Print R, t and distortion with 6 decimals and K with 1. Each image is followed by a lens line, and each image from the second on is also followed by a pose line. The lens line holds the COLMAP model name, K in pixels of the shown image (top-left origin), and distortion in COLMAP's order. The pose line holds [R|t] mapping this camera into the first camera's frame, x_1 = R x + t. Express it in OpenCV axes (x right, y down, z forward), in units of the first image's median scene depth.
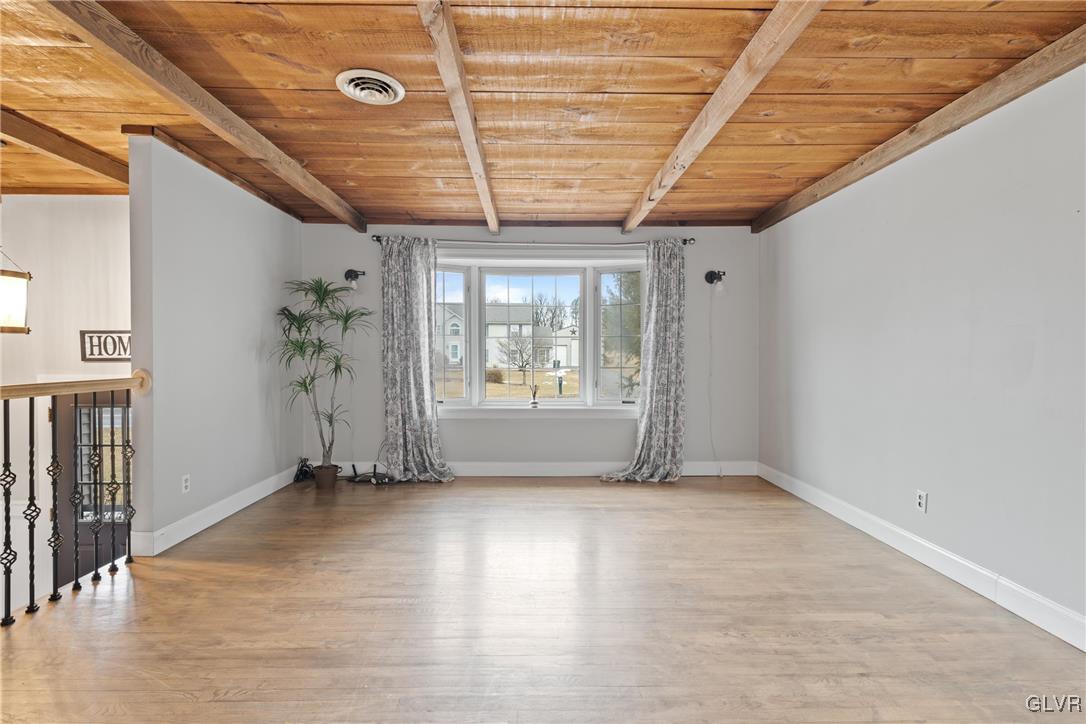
lens RADIAL K [[497.7, 0, 540.8], [0, 497.7, 359.3], [0, 0, 1]] dist [-0.004610, 0.000242]
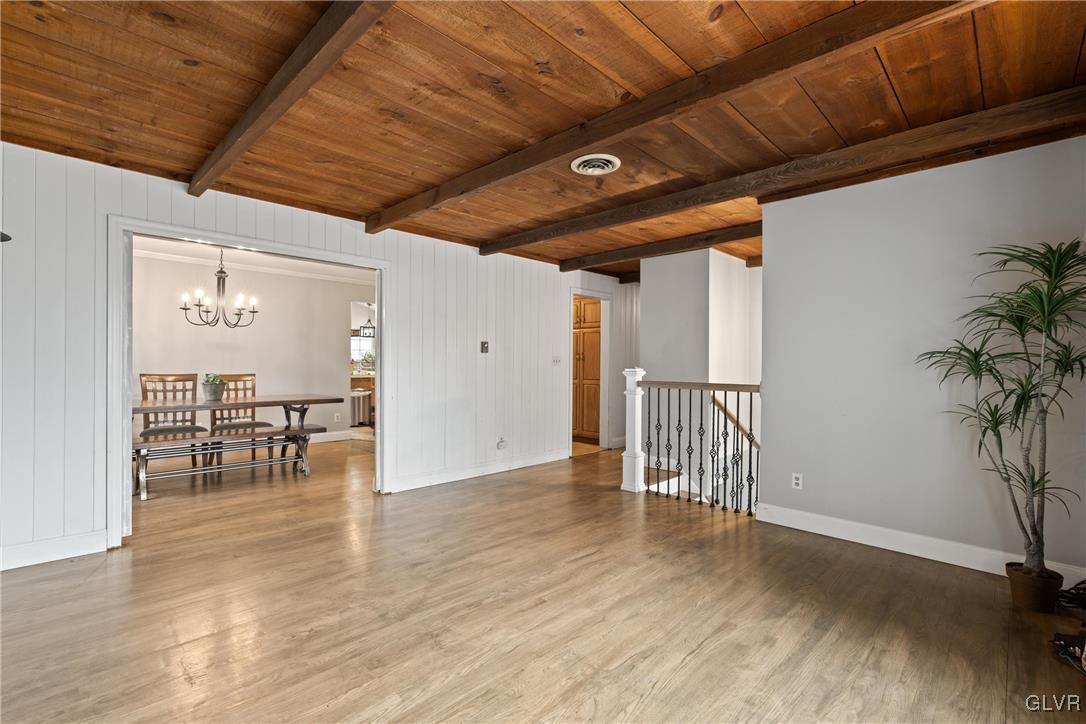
lens RADIAL K [[497.7, 0, 540.8], [0, 497.7, 359.3], [0, 0, 1]] dist [-0.004610, 0.000242]
pose [[-0.724770, -0.015538, -0.688815, 0.486031], [-0.019369, 0.999810, -0.002174, -0.016636], [0.688718, 0.011766, -0.724933, 1.348660]]
